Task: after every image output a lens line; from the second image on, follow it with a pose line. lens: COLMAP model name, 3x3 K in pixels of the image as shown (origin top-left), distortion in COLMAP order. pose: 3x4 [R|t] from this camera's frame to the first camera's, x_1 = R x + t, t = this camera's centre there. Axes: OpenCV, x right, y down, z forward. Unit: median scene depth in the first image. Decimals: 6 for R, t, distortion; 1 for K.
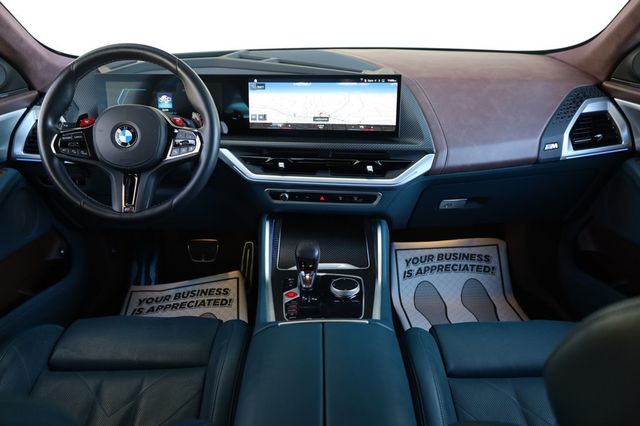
lens RADIAL K [[464.2, 0, 320.0], [0, 464.2, 213.0], [0, 0, 1]] dist [0.004880, 0.000913]
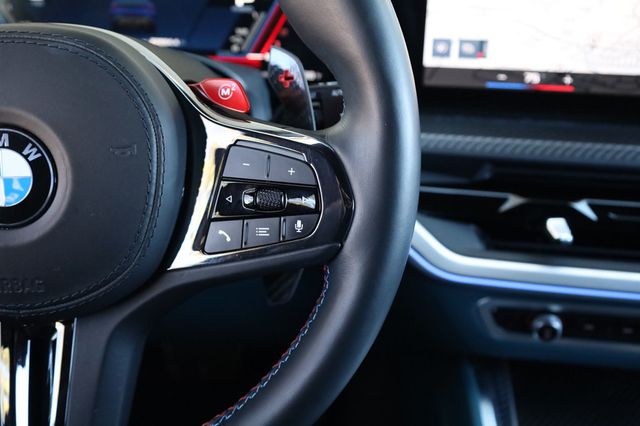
lens RADIAL K [[720.3, 0, 320.1], [0, 720.3, 228.2], [0, 0, 1]] dist [-0.006131, 0.008244]
pose [[0.999871, 0.005634, 0.015022, -0.265479], [-0.007575, 0.991164, 0.132427, -0.181376], [-0.014143, -0.132524, 0.991079, 0.639535]]
